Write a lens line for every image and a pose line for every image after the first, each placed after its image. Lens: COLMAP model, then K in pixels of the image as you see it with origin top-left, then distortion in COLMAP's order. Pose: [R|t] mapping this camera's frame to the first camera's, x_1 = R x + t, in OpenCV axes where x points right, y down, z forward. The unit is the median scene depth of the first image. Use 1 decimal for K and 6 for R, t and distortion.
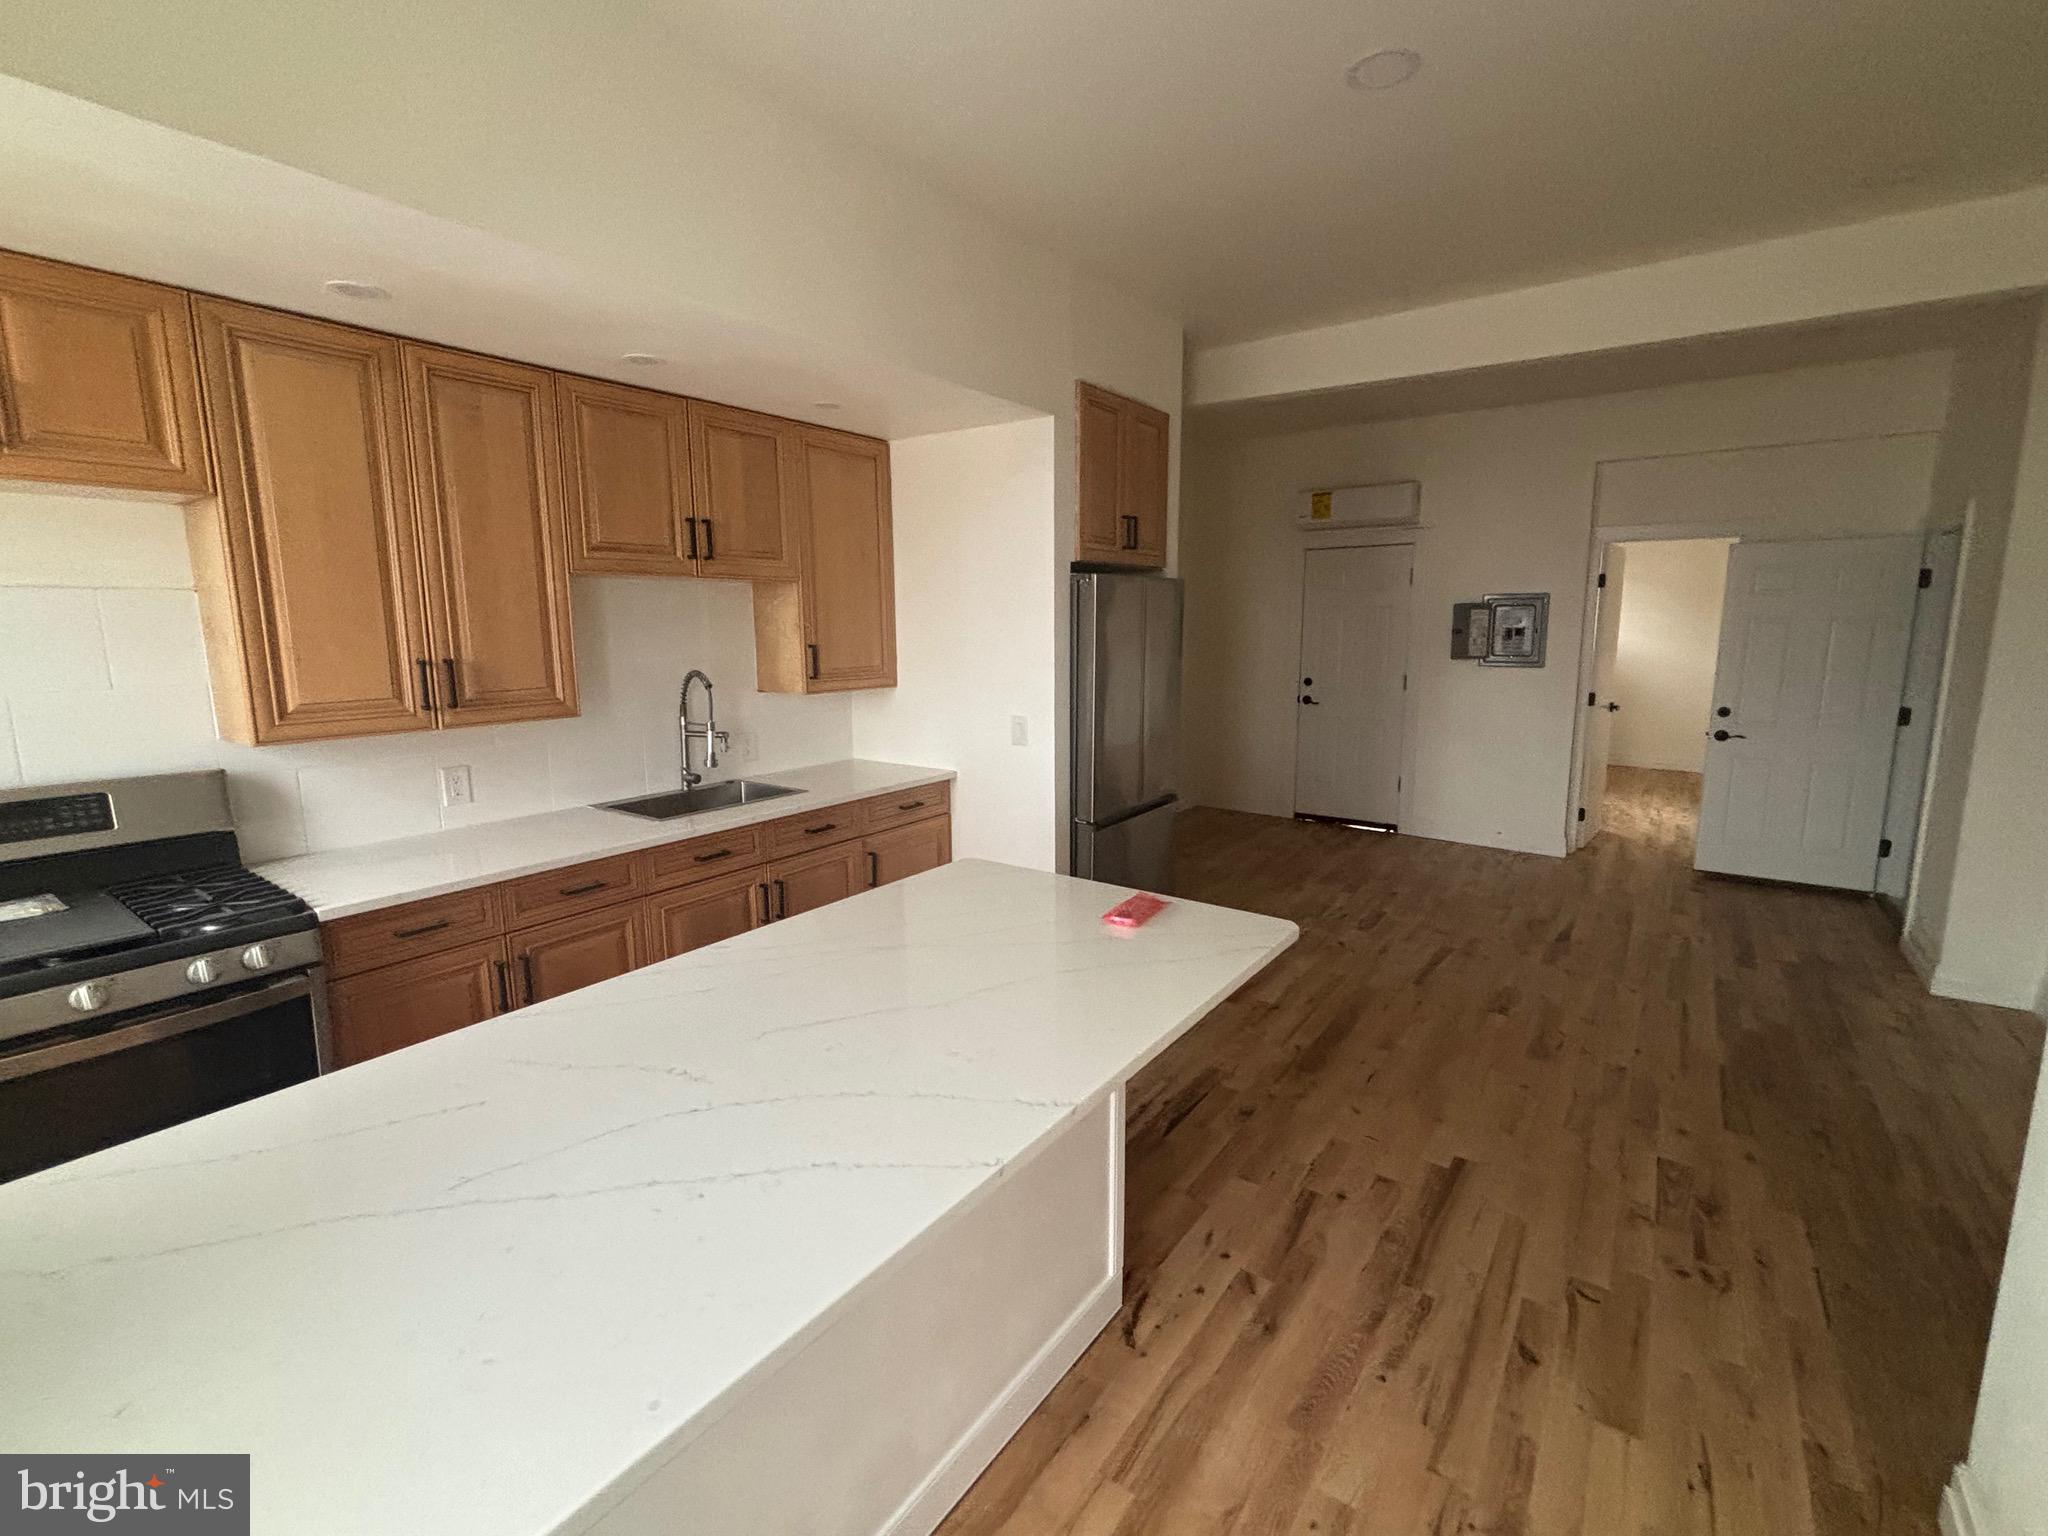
lens RADIAL K [[895.4, 0, 1023.2], [0, 895.4, 758.3], [0, 0, 1]] dist [0.001985, 0.001793]
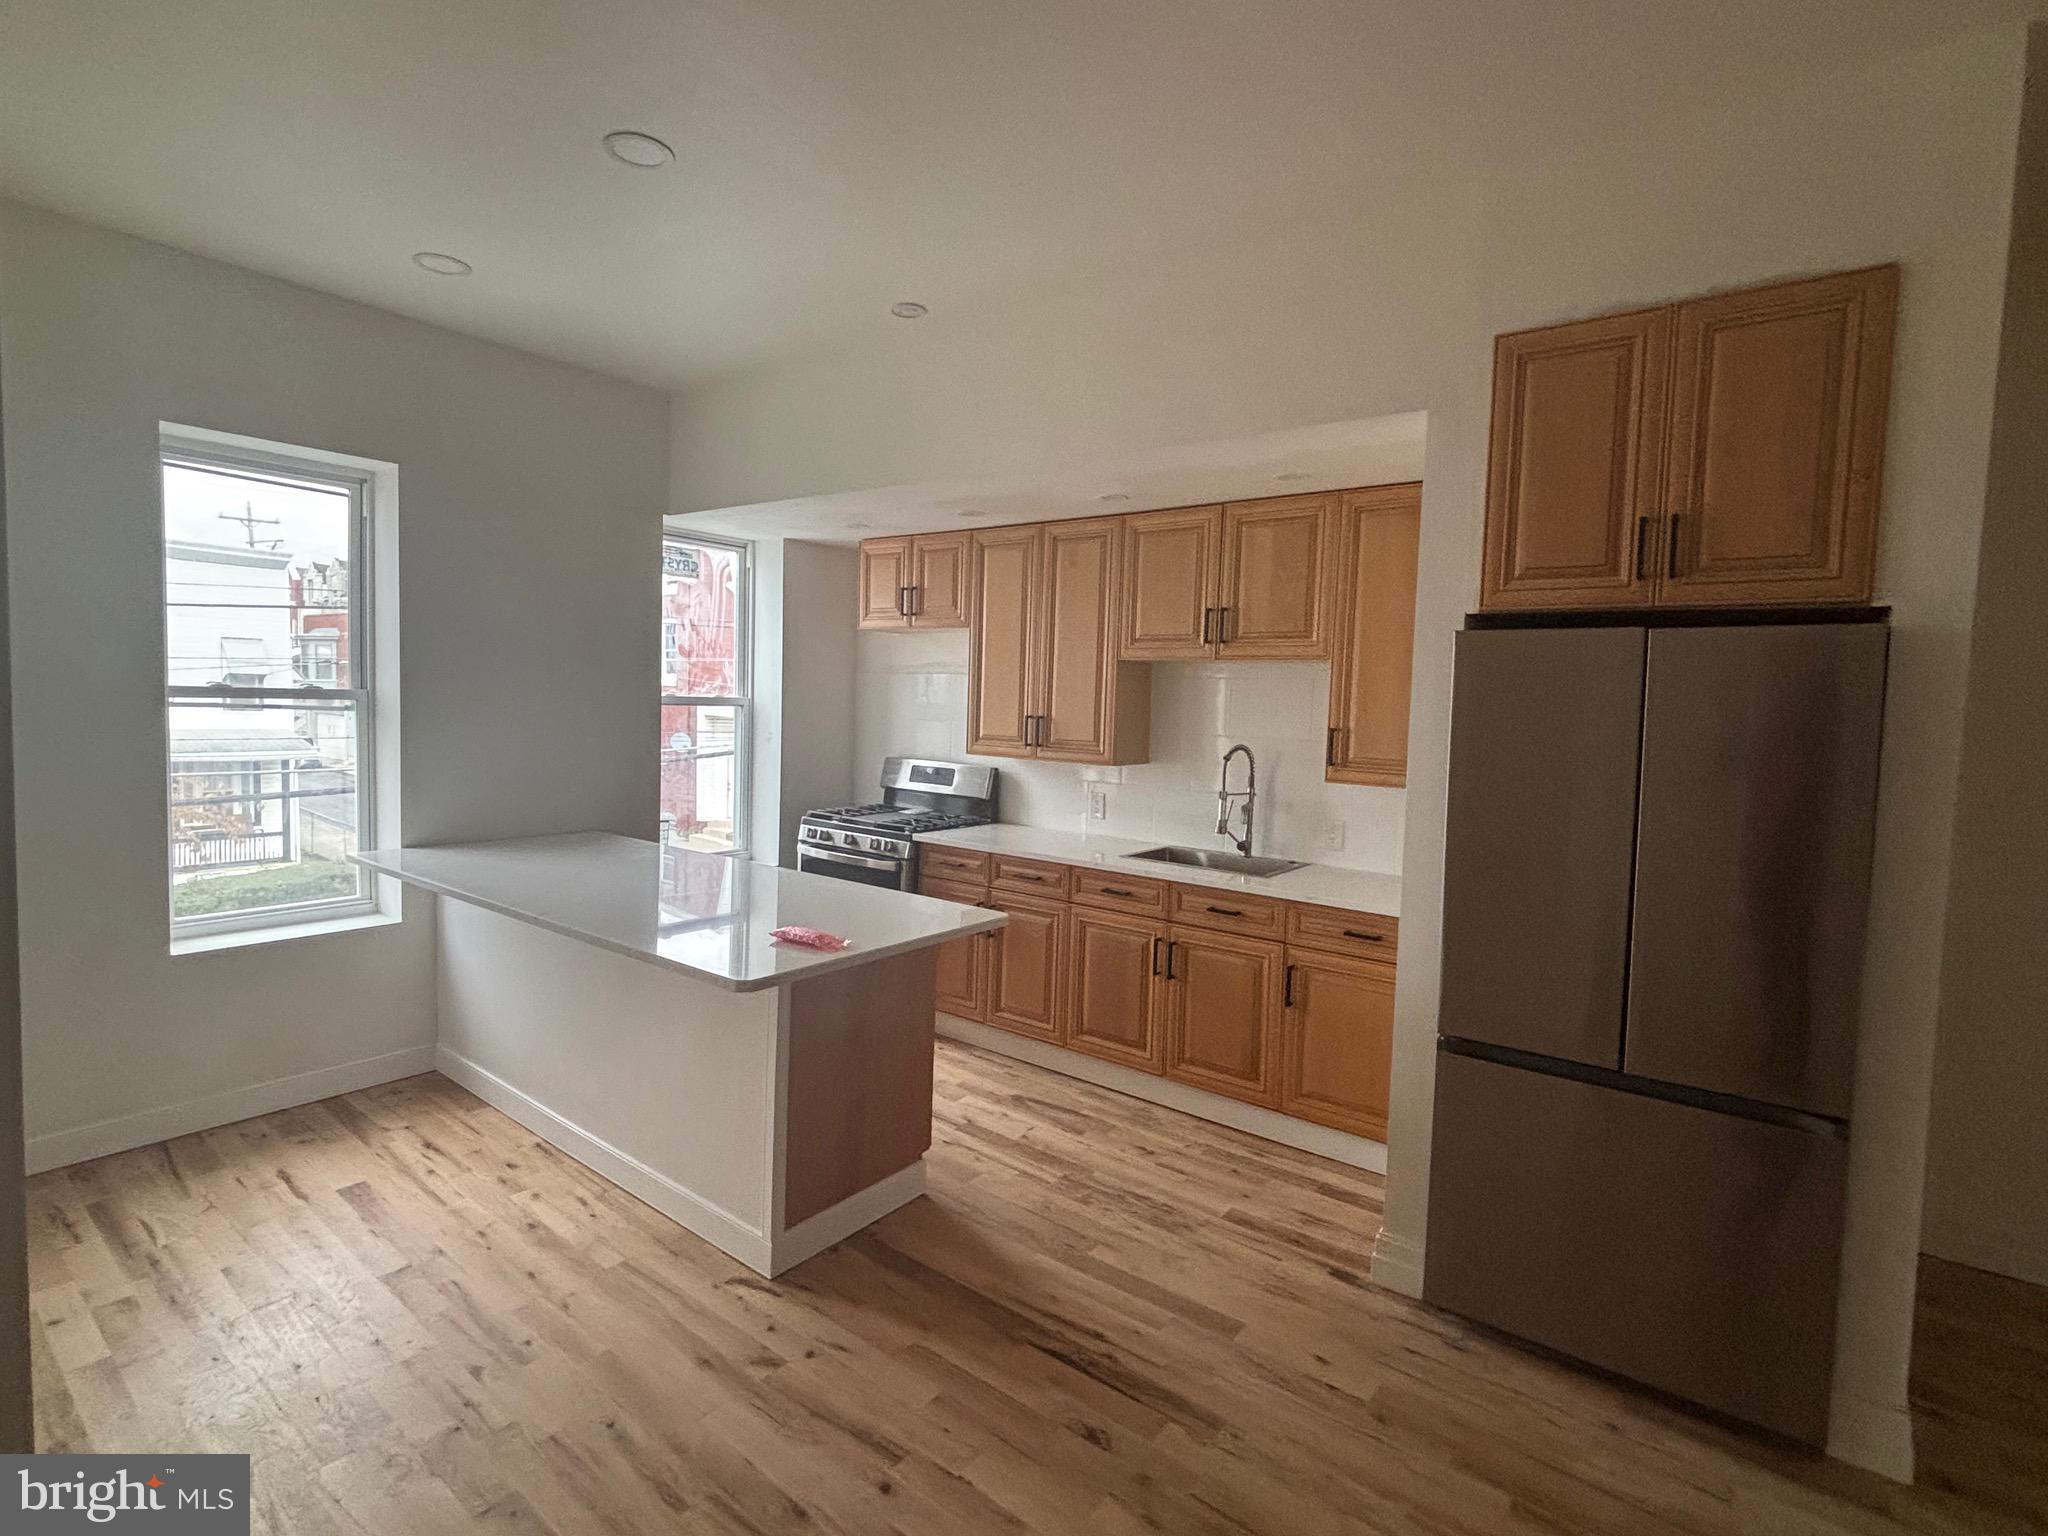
lens RADIAL K [[980.8, 0, 1014.7], [0, 980.8, 751.1], [0, 0, 1]] dist [-0.005772, 0.000596]
pose [[-0.028049, 0.060302, -0.997786, 0.663297], [-0.187327, 0.980177, 0.064504, -0.093078], [0.981897, 0.188721, -0.016197, 0.611055]]
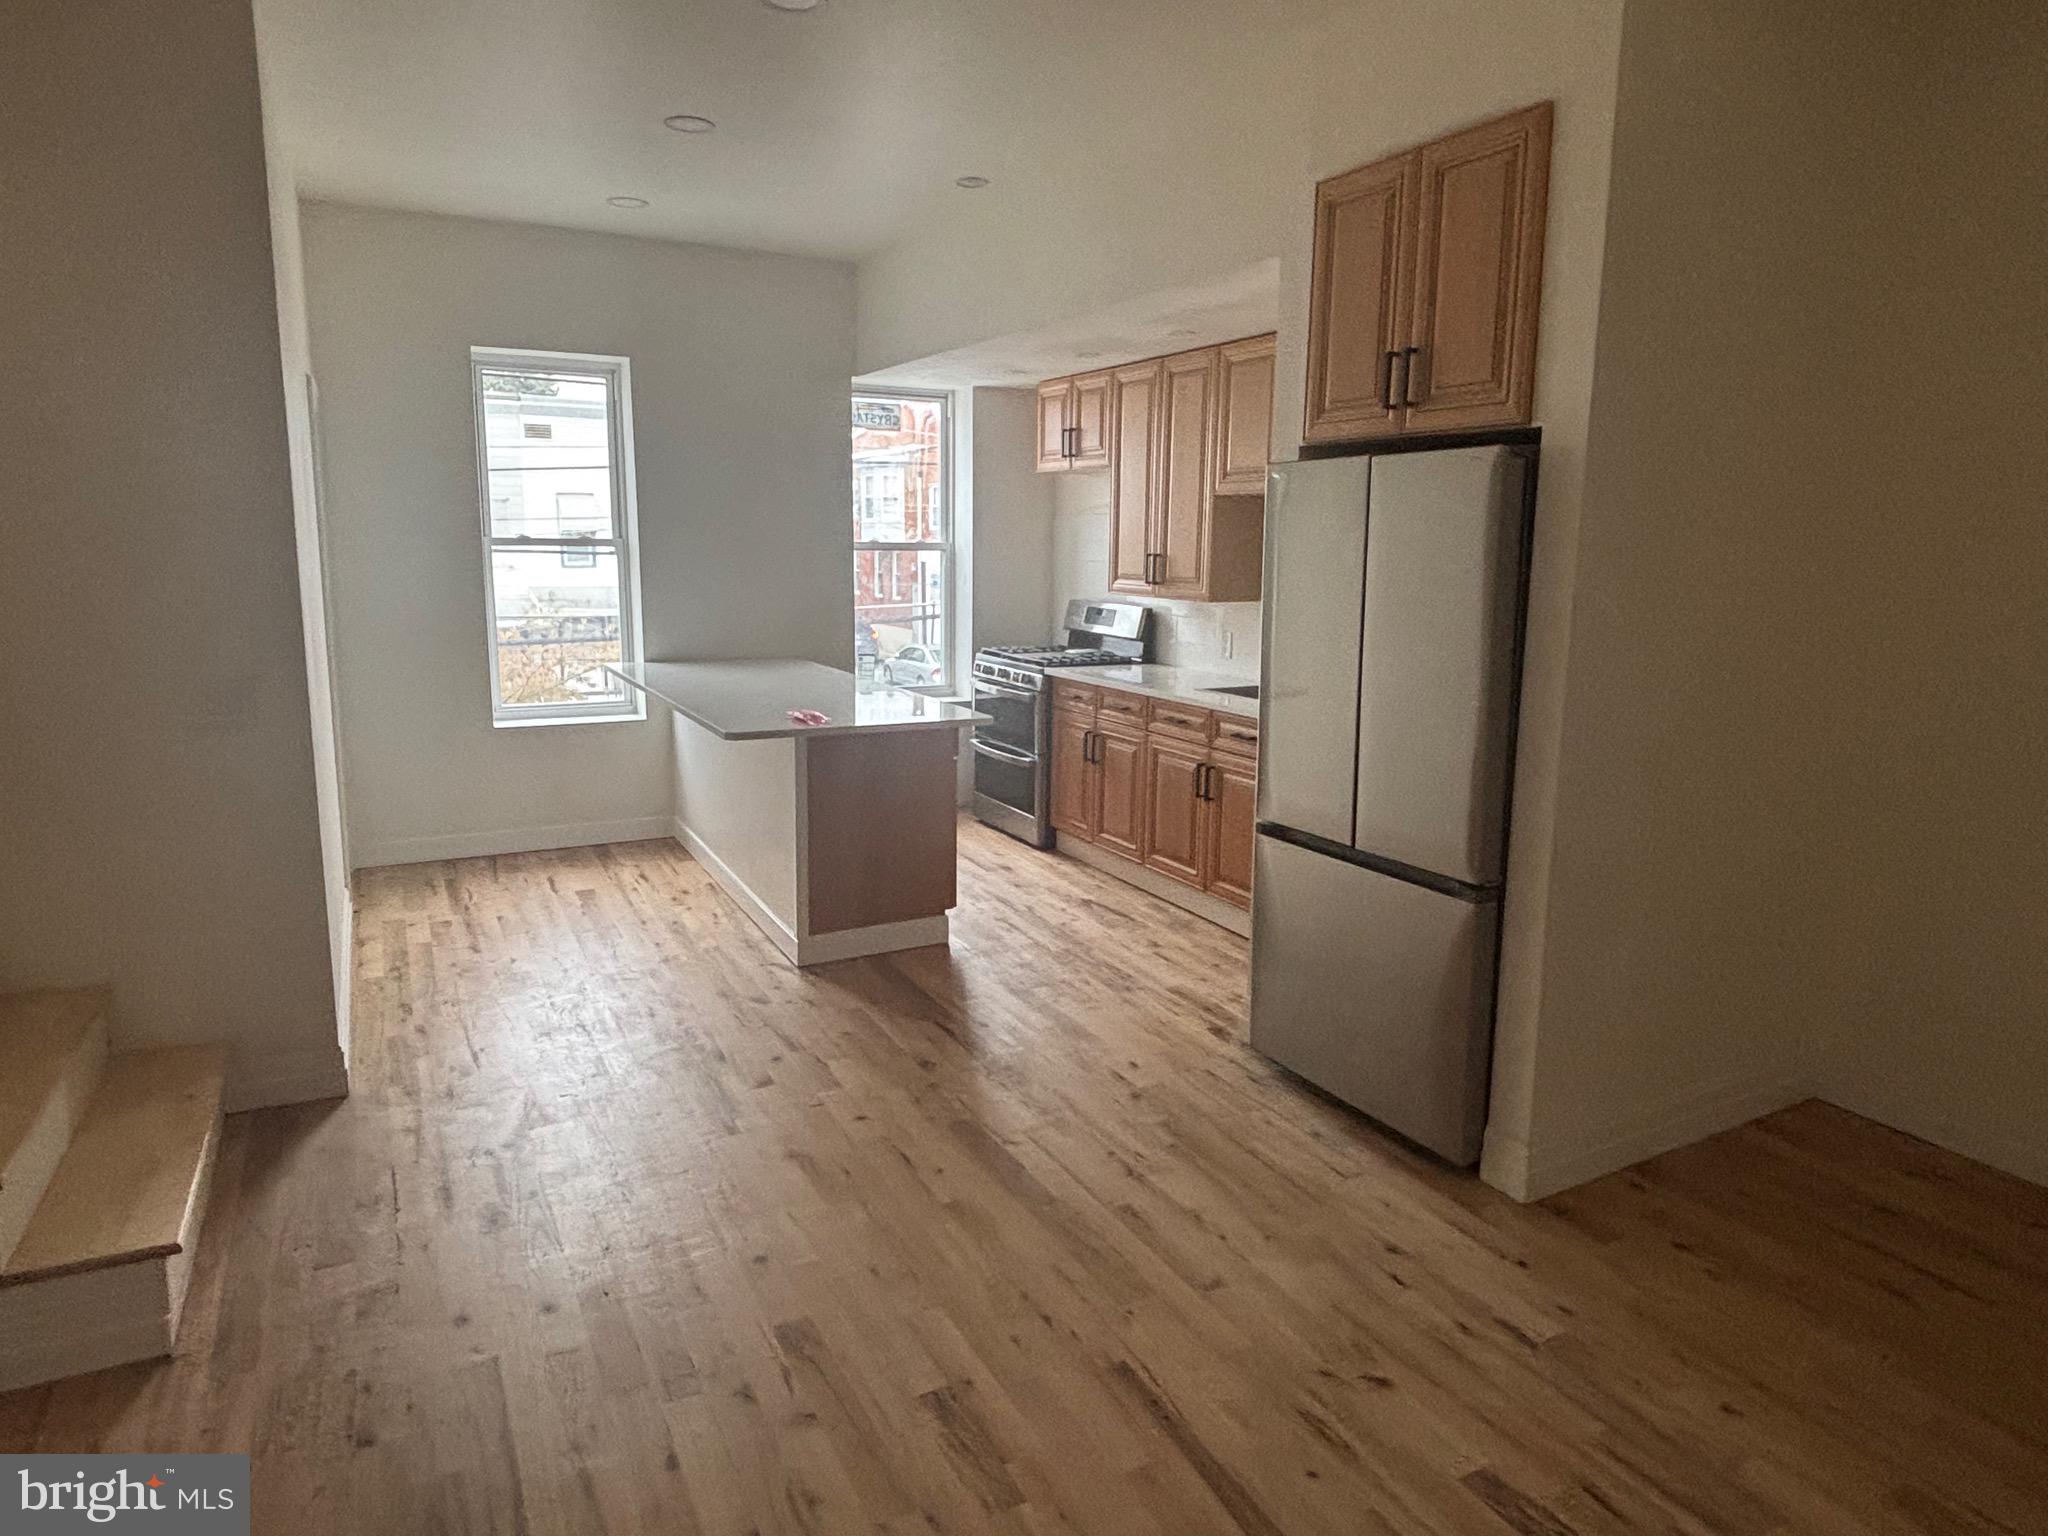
lens RADIAL K [[1236.7, 0, 1029.1], [0, 1236.7, 749.7], [0, 0, 1]] dist [0.008313, -0.010878]
pose [[-0.438399, 0.154121, -0.885468, 0.905460], [-0.150440, 0.958706, 0.241352, -0.167105], [0.886101, 0.239018, -0.397110, 1.080033]]
